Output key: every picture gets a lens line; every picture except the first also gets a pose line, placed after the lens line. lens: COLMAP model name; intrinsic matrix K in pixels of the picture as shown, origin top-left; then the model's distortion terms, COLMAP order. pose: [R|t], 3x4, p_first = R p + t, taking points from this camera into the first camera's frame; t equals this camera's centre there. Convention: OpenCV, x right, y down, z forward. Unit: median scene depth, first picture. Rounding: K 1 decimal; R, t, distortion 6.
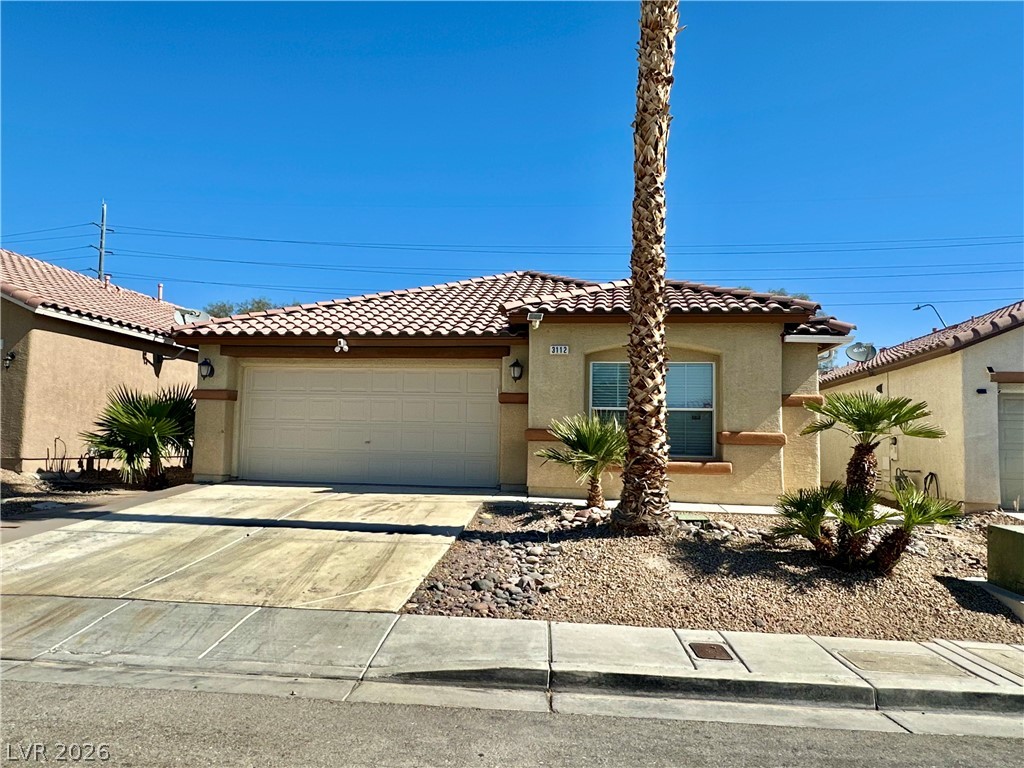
lens RADIAL K [[718.0, 0, 504.5], [0, 718.0, 391.2], [0, 0, 1]] dist [-0.002946, 0.000585]
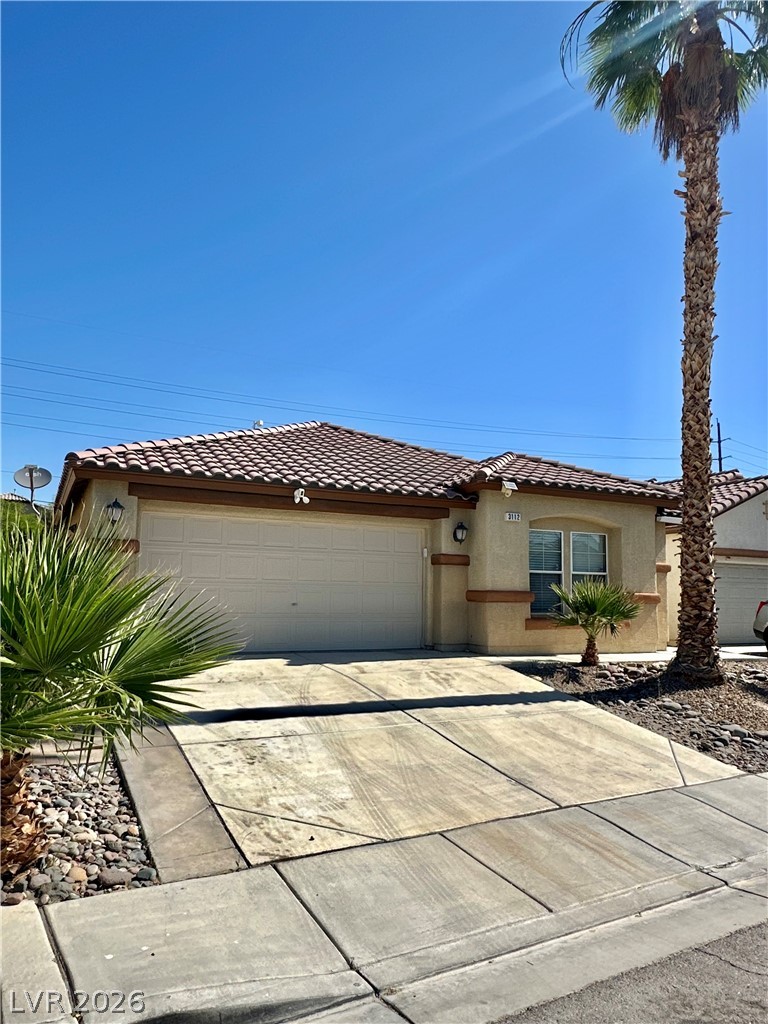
lens RADIAL K [[718.0, 0, 382.2], [0, 718.0, 511.4], [0, 0, 1]] dist [-0.002946, 0.000585]
pose [[0.820031, 0.057357, 0.569438, -0.881792], [-0.040783, 0.998292, -0.041823, -0.016374], [-0.570865, 0.011072, 0.820969, 0.291211]]
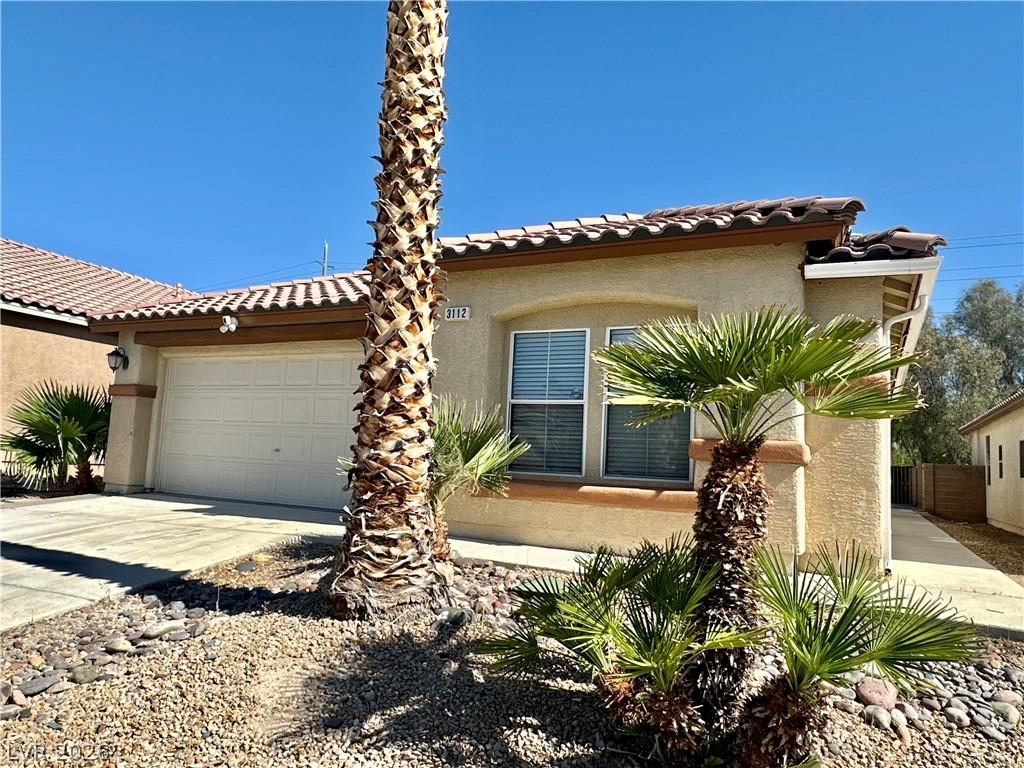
lens RADIAL K [[718.0, 0, 504.5], [0, 718.0, 393.2], [0, 0, 1]] dist [-0.002946, 0.000585]
pose [[0.946563, -0.003687, -0.322498, 0.422337], [-0.008818, 0.999265, -0.037306, 0.051877], [0.322399, 0.038156, 0.945835, 0.487883]]
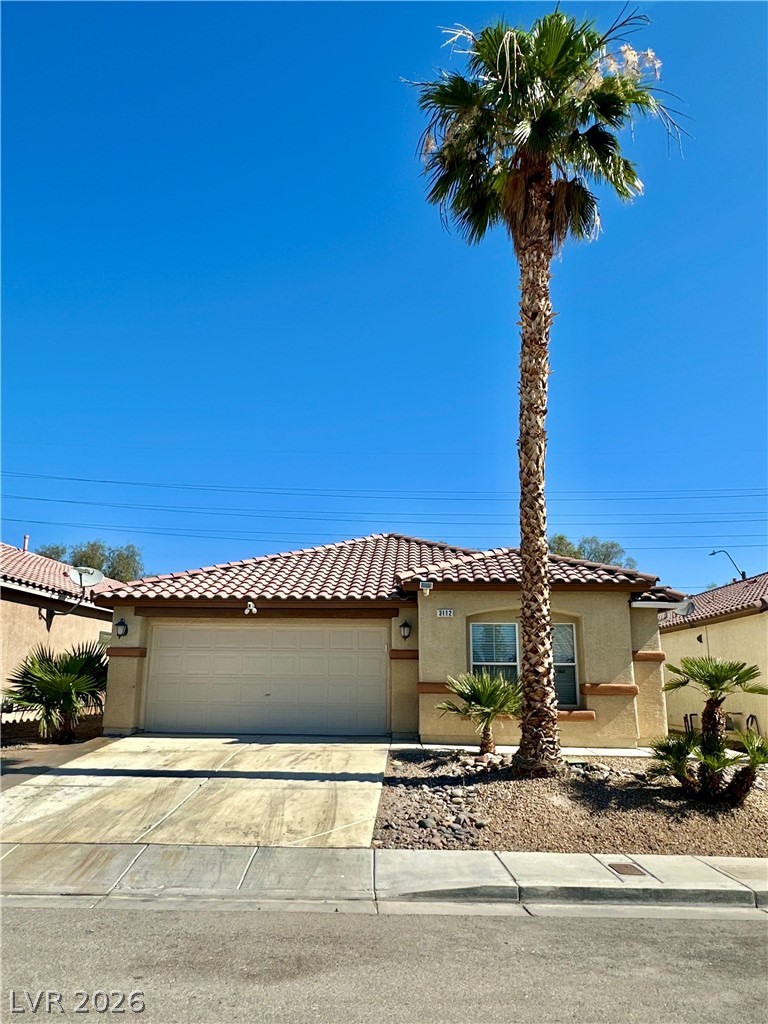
lens RADIAL K [[718.0, 0, 379.7], [0, 718.0, 507.9], [0, 0, 1]] dist [-0.002946, 0.000585]
pose [[0.995618, 0.011229, 0.092835, -0.178264], [0.004006, 0.986730, -0.162322, -0.047431], [-0.093426, 0.161983, 0.982361, -0.214204]]
